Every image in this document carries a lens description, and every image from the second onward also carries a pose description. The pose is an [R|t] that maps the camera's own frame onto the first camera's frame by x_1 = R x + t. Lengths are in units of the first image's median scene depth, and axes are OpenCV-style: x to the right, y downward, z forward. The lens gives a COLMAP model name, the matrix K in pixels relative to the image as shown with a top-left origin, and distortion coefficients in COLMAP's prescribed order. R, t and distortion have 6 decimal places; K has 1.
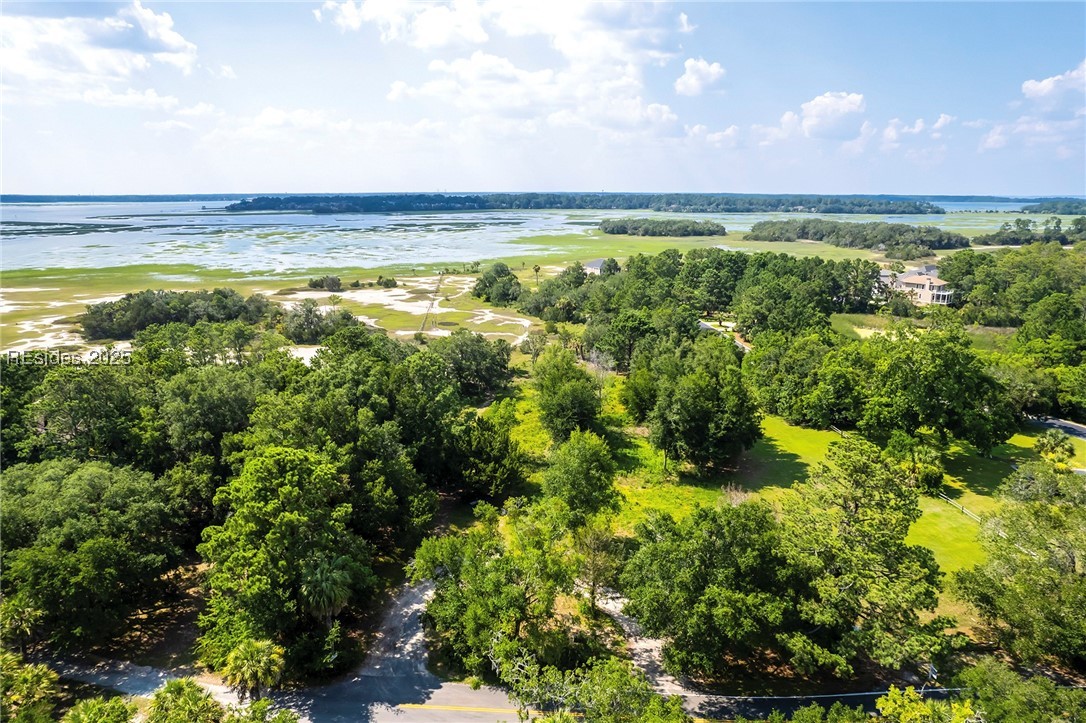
lens RADIAL K [[712.5, 0, 546.4], [0, 712.5, 360.4], [0, 0, 1]] dist [-0.096795, 0.098374]
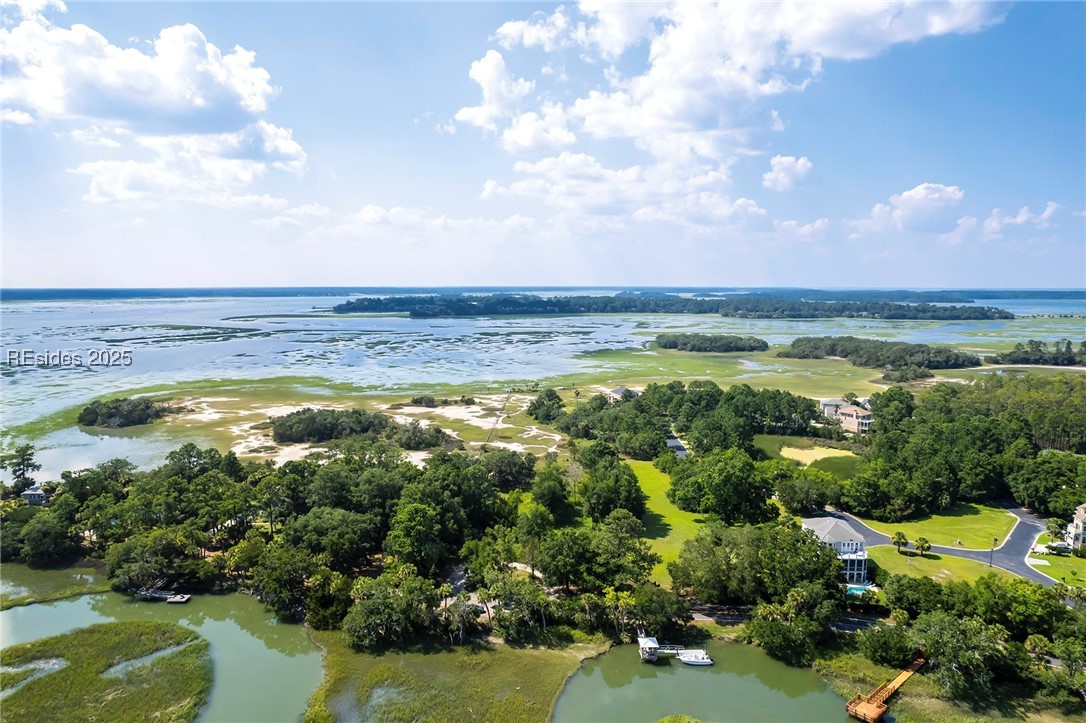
lens RADIAL K [[711.9, 0, 545.1], [0, 711.9, 368.3], [0, 0, 1]] dist [-0.088622, 0.086819]
pose [[0.992489, 0.013863, -0.121547, 0.077907], [-0.027877, 0.993047, -0.114373, -0.017237], [0.119116, 0.116902, 0.985974, -0.298373]]
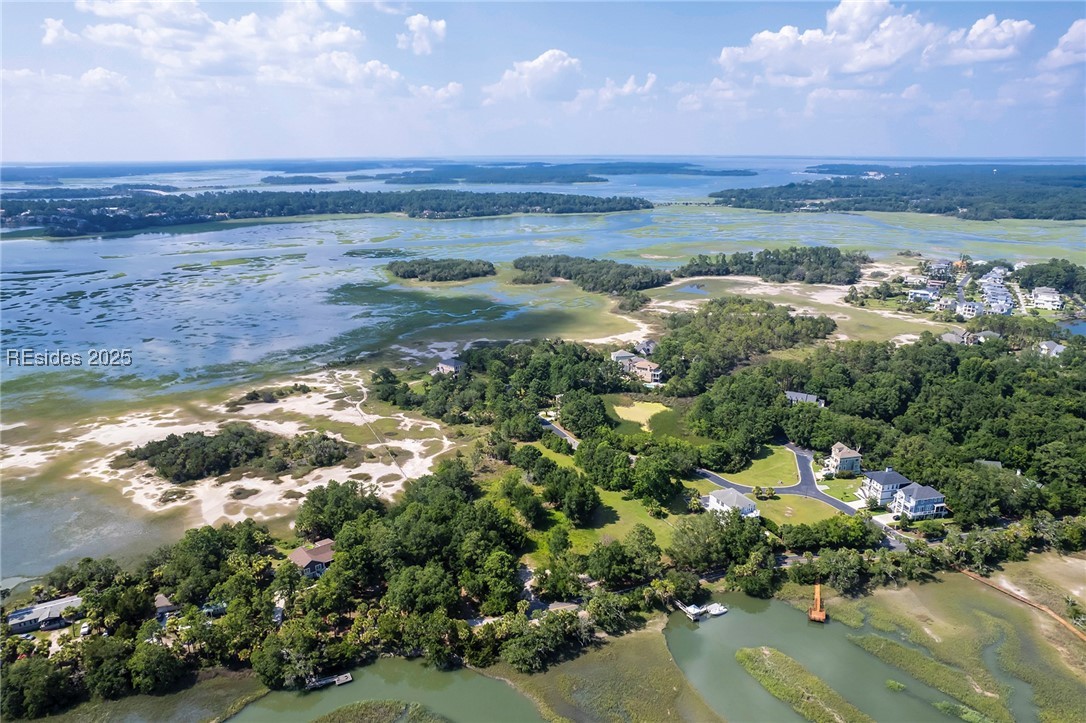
lens RADIAL K [[726.8, 0, 545.0], [0, 726.8, 365.0], [0, 0, 1]] dist [-0.089622, 0.086490]
pose [[0.933029, -0.108305, 0.343114, -0.229659], [0.089835, 0.993541, 0.069326, -0.185887], [-0.348406, -0.033859, 0.936732, -0.440155]]
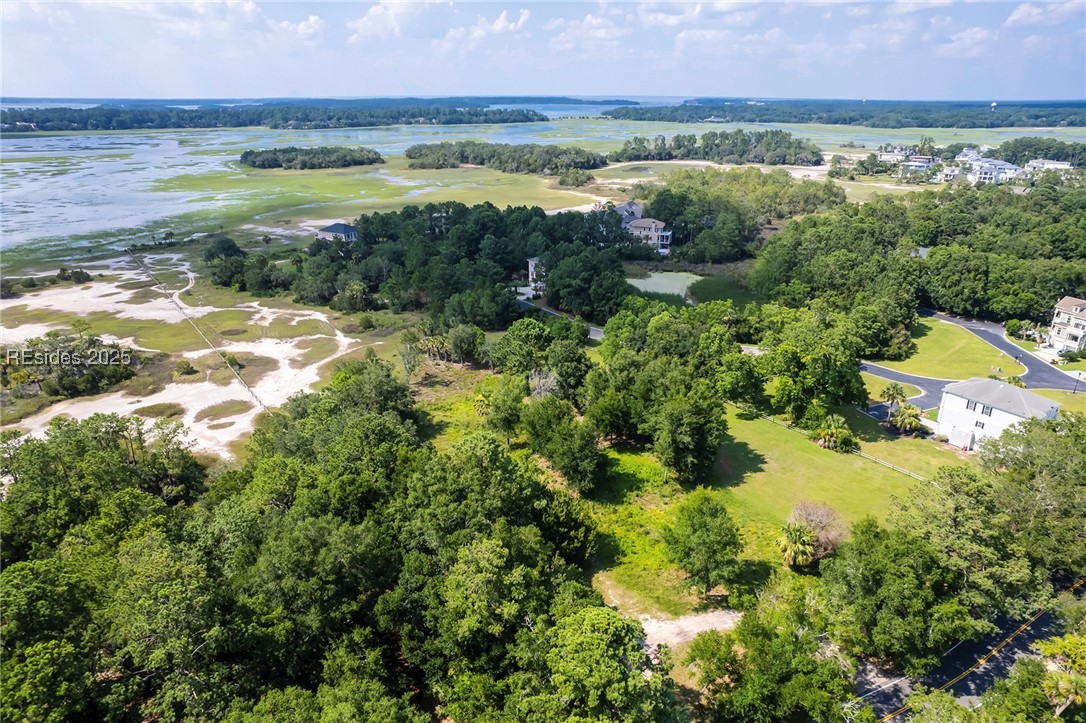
lens RADIAL K [[719.3, 0, 545.2], [0, 719.3, 362.4], [0, 0, 1]] dist [-0.091223, 0.091575]
pose [[0.858881, -0.180413, 0.479347, -0.147432], [0.117858, 0.980409, 0.157824, -0.067434], [-0.498430, -0.079057, 0.863318, 0.035045]]
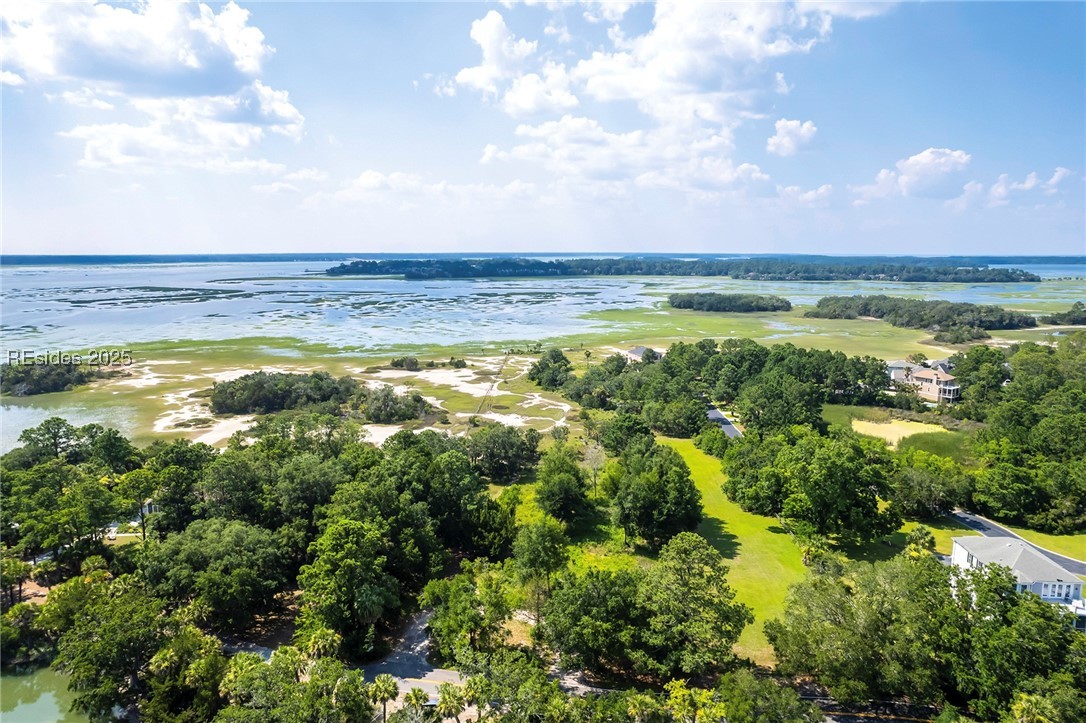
lens RADIAL K [[711.9, 0, 545.1], [0, 711.9, 368.3], [0, 0, 1]] dist [-0.088622, 0.086819]
pose [[0.992364, 0.019911, -0.121728, 0.049870], [-0.028387, 0.997261, -0.068299, -0.023509], [0.120035, 0.071233, 0.990211, -0.109806]]
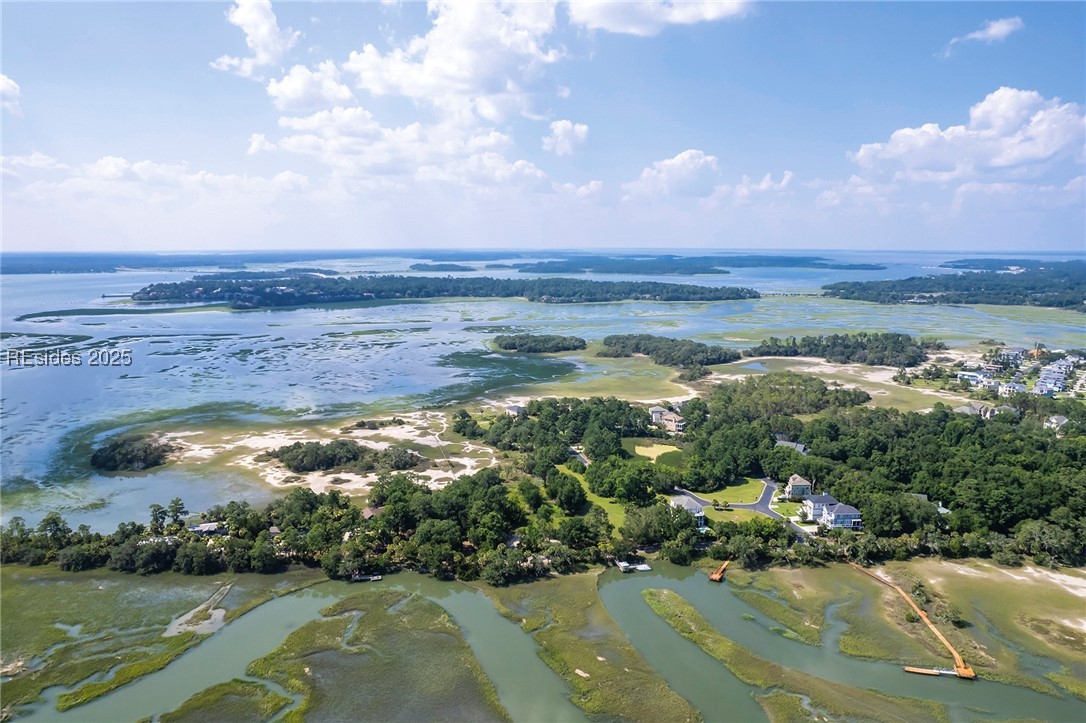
lens RADIAL K [[719.3, 0, 545.2], [0, 719.3, 362.4], [0, 0, 1]] dist [-0.091223, 0.091575]
pose [[0.983804, -0.030774, 0.176584, -0.154069], [0.043173, 0.996832, -0.066804, -0.106951], [-0.173969, 0.073346, 0.982016, -0.760457]]
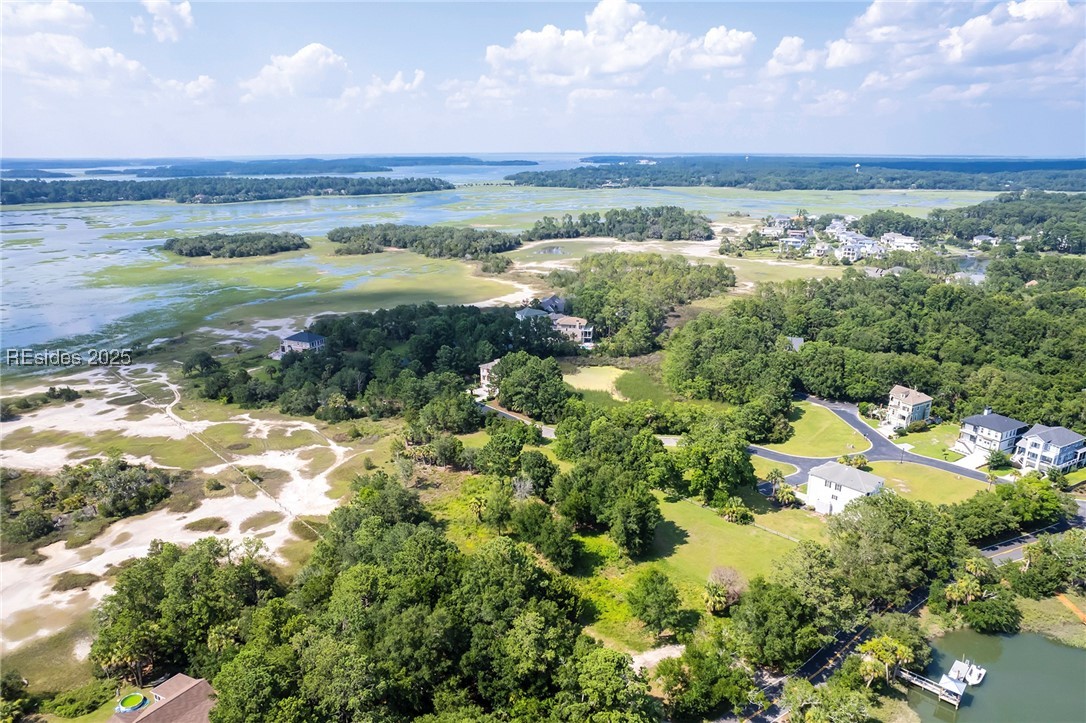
lens RADIAL K [[721.6, 0, 543.0], [0, 721.6, 361.5], [0, 0, 1]] dist [-0.090031, 0.088532]
pose [[0.783183, -0.180108, 0.595135, -0.241075], [0.148537, 0.983611, 0.102203, -0.132516], [-0.603789, 0.008356, 0.797101, -0.049476]]
